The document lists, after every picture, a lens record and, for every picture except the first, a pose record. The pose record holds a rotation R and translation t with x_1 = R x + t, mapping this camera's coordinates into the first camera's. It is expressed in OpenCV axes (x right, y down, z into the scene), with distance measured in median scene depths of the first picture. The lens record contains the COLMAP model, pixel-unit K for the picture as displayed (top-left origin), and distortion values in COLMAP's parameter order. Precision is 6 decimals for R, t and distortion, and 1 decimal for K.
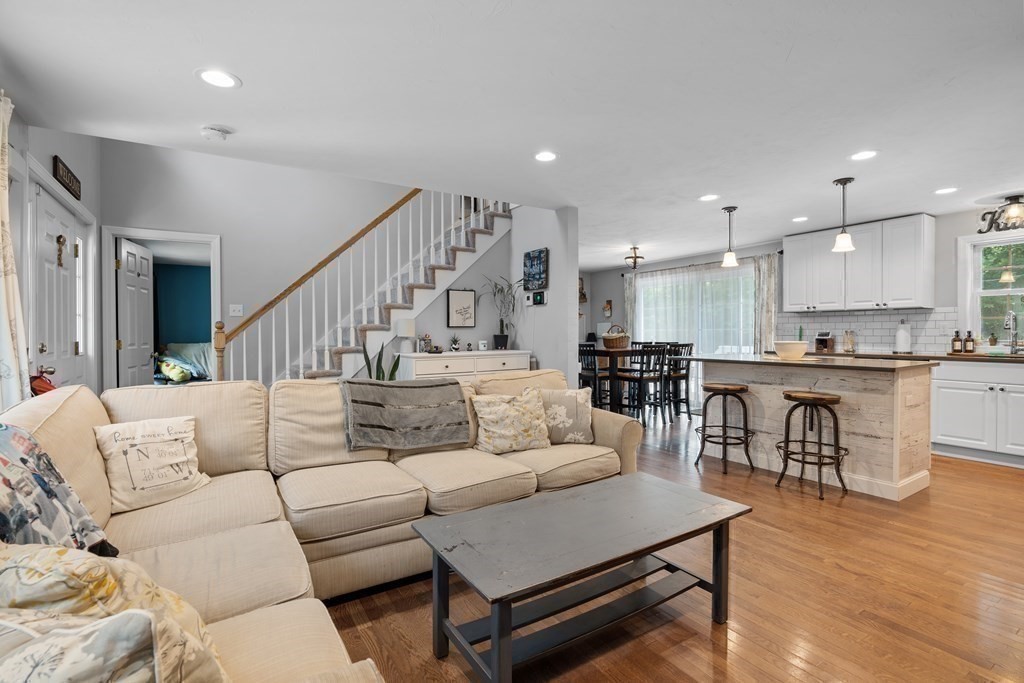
lens RADIAL K [[476.7, 0, 509.6], [0, 476.7, 336.9], [0, 0, 1]] dist [-0.024869, 0.006377]
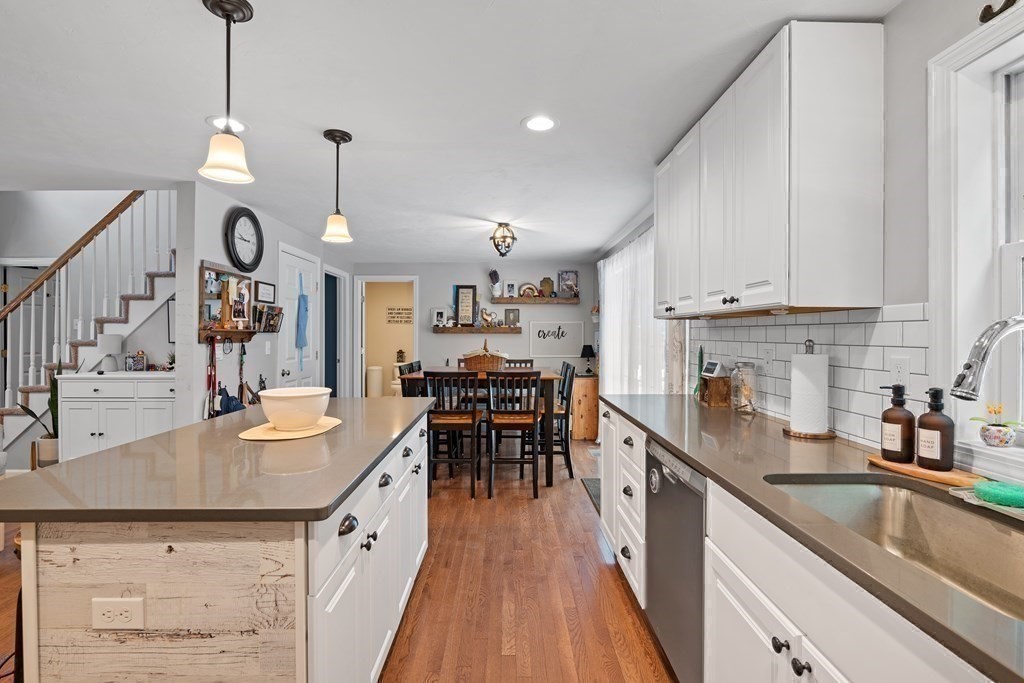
lens RADIAL K [[476.7, 0, 509.6], [0, 476.7, 336.9], [0, 0, 1]] dist [-0.024869, 0.006377]
pose [[0.851670, 0.009028, -0.524001, 0.872050], [-0.011894, 0.999927, -0.002103, -0.037817], [0.523944, 0.008023, 0.851715, 0.605804]]
